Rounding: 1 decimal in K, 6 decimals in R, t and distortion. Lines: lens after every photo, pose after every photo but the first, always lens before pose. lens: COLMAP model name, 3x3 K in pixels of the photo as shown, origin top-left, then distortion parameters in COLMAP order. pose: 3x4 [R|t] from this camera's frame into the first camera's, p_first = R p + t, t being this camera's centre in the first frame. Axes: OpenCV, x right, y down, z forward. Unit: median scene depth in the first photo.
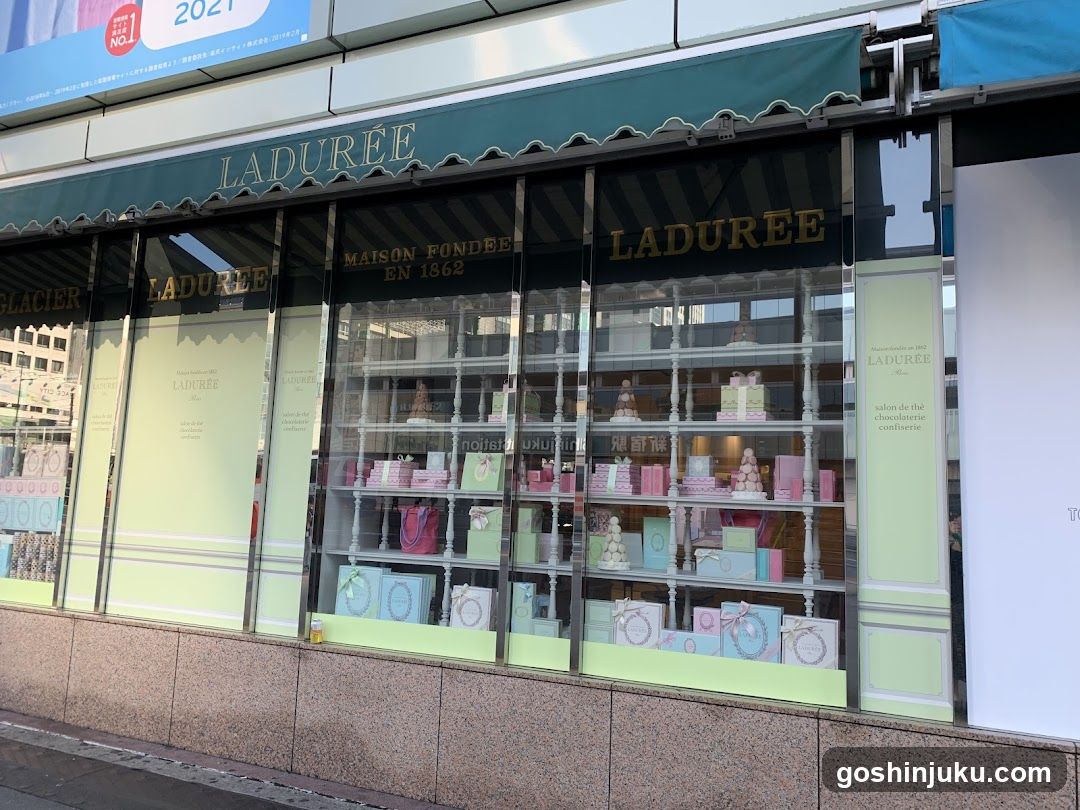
lens RADIAL K [[806.0, 0, 540.0], [0, 806.0, 405.0], [0, 0, 1]] dist [-0.000173, 0.001879]
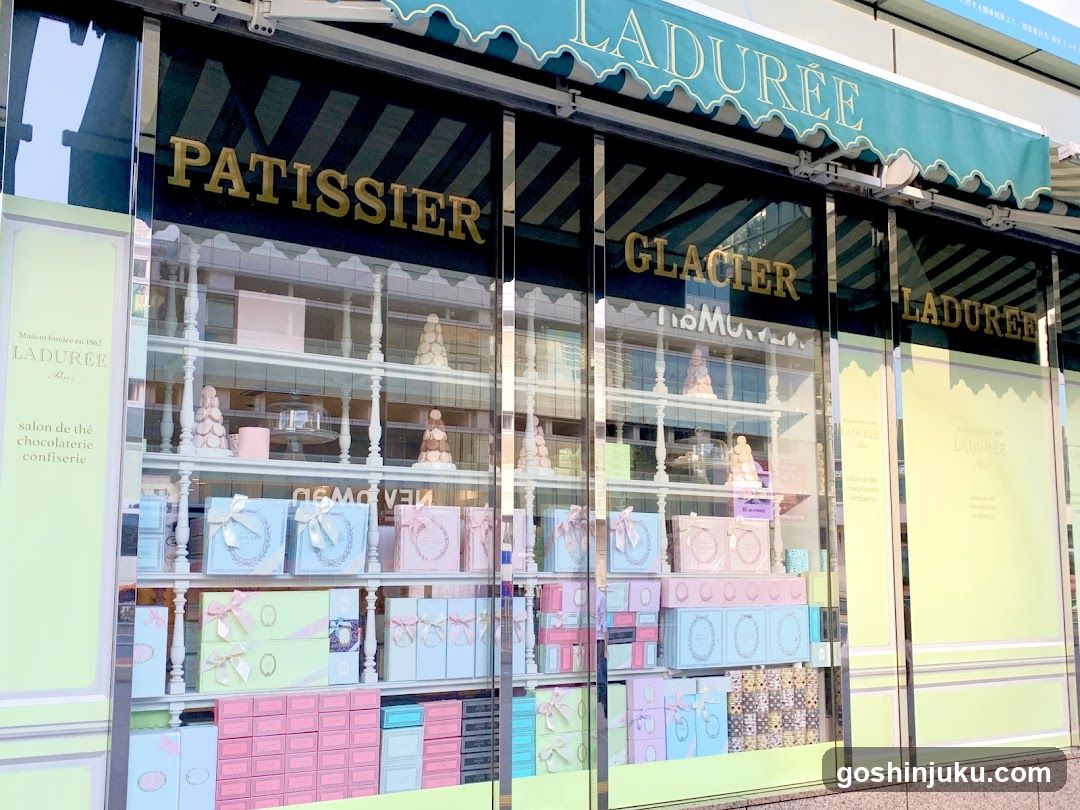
lens RADIAL K [[1287.6, 0, 540.0], [0, 1287.6, 405.0], [0, 0, 1]] dist [-0.001051, 0.011441]
pose [[0.514277, 0.081901, 0.853704, -1.157474], [-0.078368, 0.995753, -0.048319, 0.018336], [-0.854036, -0.042053, 0.518511, 0.494664]]
